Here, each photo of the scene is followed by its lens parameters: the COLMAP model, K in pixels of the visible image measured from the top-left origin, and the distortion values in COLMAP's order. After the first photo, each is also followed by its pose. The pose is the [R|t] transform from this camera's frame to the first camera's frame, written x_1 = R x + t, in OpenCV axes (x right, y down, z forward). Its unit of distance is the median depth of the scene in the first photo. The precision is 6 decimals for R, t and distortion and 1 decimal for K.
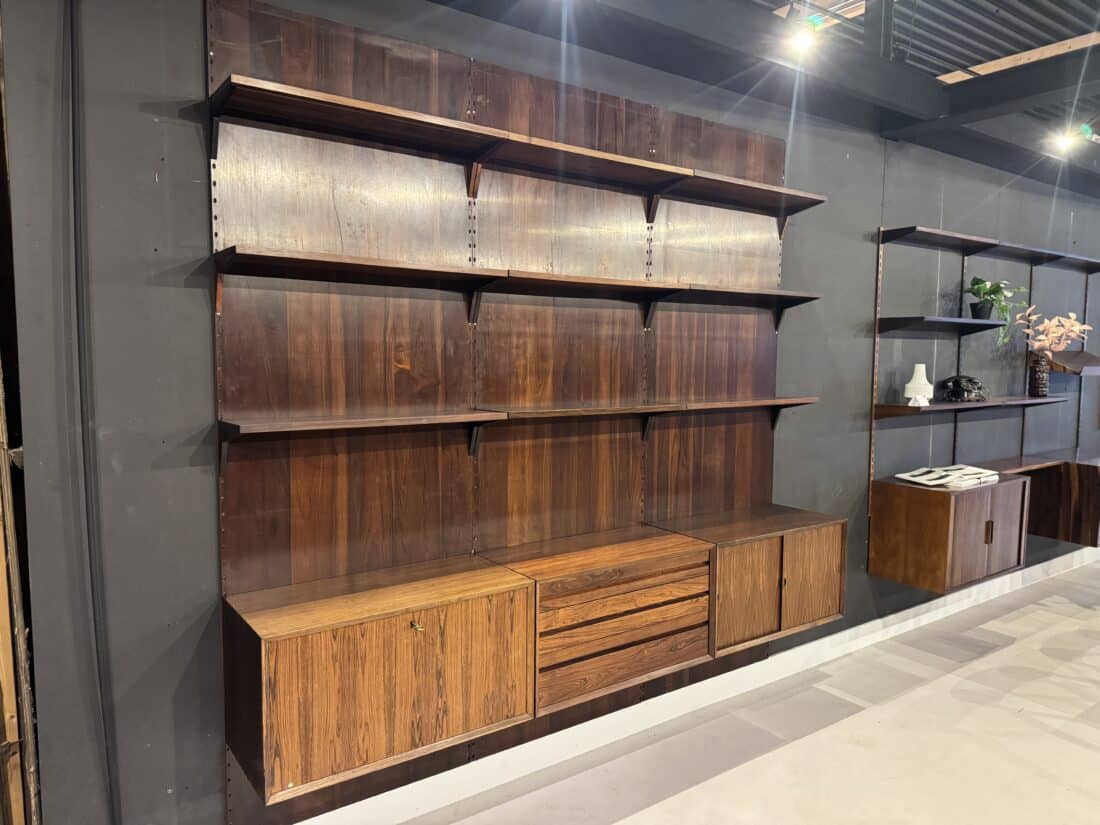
lens RADIAL K [[780.2, 0, 546.5], [0, 780.2, 409.5], [0, 0, 1]] dist [0.082774, -0.092230]
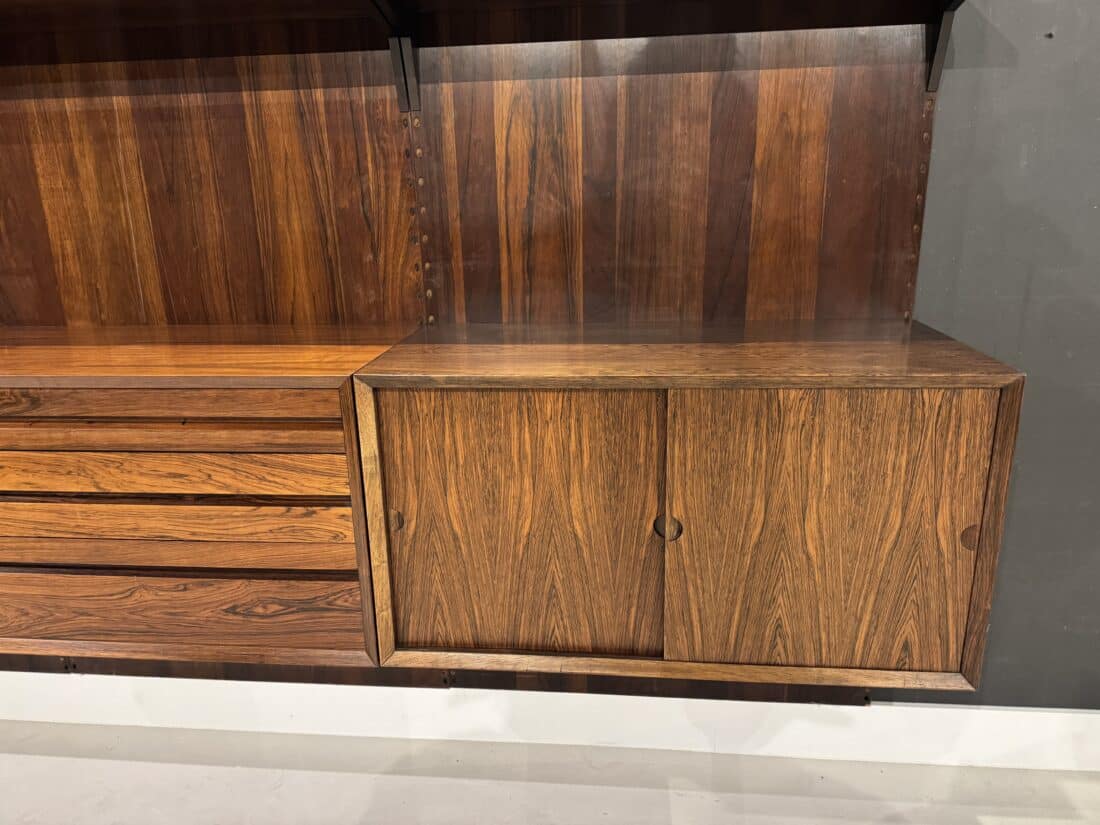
lens RADIAL K [[780.2, 0, 541.1], [0, 780.2, 421.4], [0, 0, 1]] dist [0.082774, -0.092230]
pose [[0.739706, 0.164747, -0.652452, 0.545405], [-0.016073, 0.973617, 0.227620, 0.118740], [0.672738, -0.157885, 0.722839, 0.856857]]
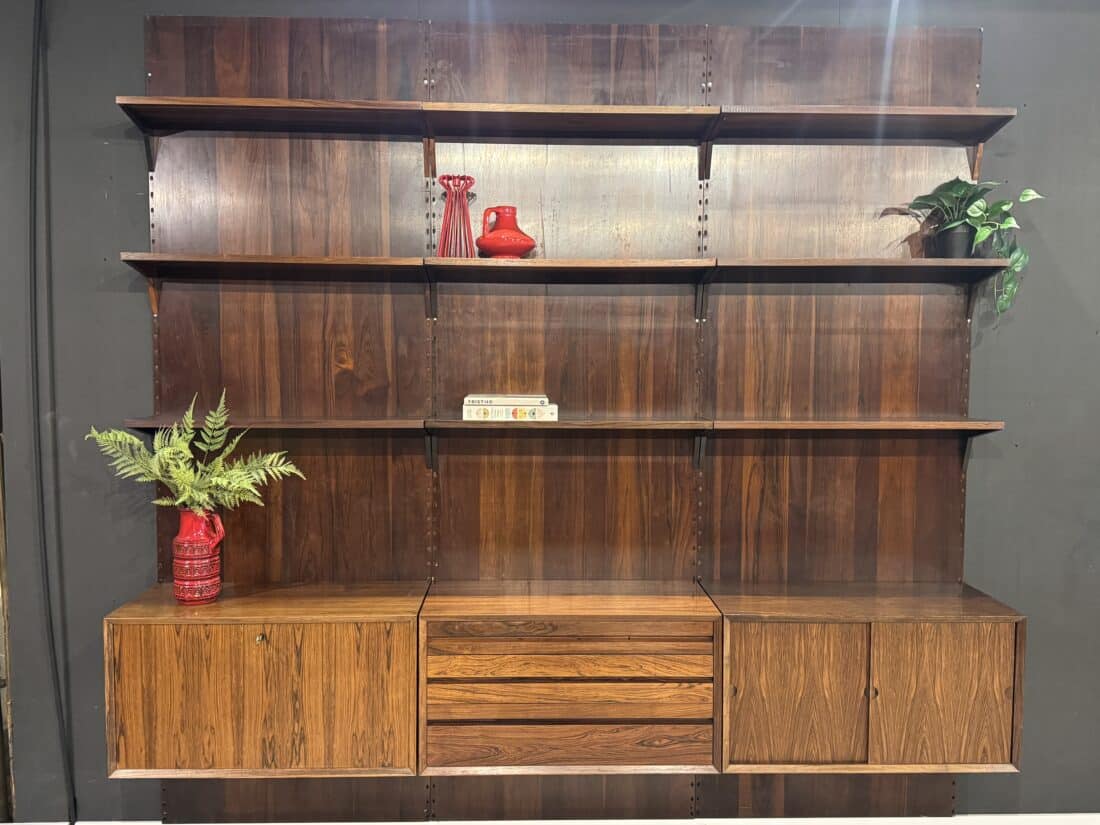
lens RADIAL K [[1005.0, 0, 544.7], [0, 1005.0, 406.3], [0, 0, 1]] dist [0.087006, -0.103177]
pose [[0.825207, 0.031356, -0.563960, 0.644364], [-0.040902, 0.999154, -0.004296, -0.011631], [0.563348, 0.026612, 0.825791, 0.136157]]
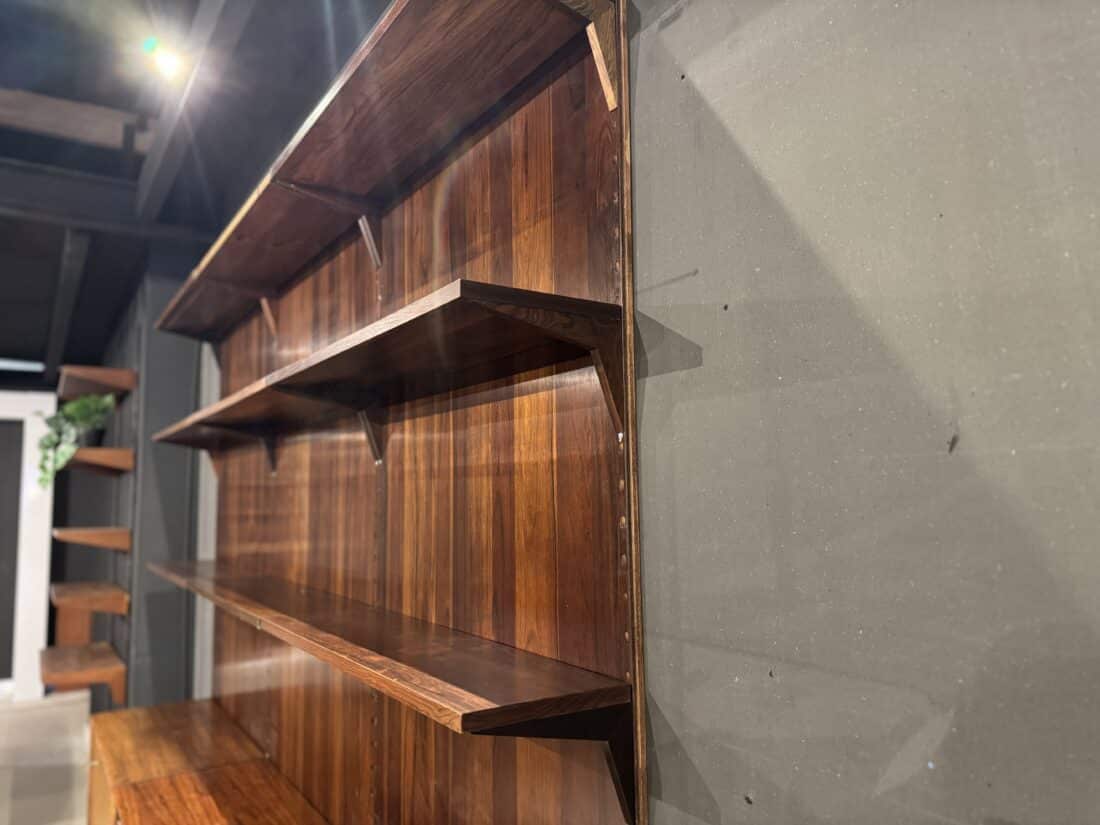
lens RADIAL K [[780.2, 0, 548.4], [0, 780.2, 412.9], [0, 0, 1]] dist [0.082774, -0.092230]
pose [[-0.043199, -0.112228, -0.992743, 0.750108], [-0.065120, 0.991874, -0.109296, -0.100186], [0.996942, 0.059926, -0.050156, 1.322482]]
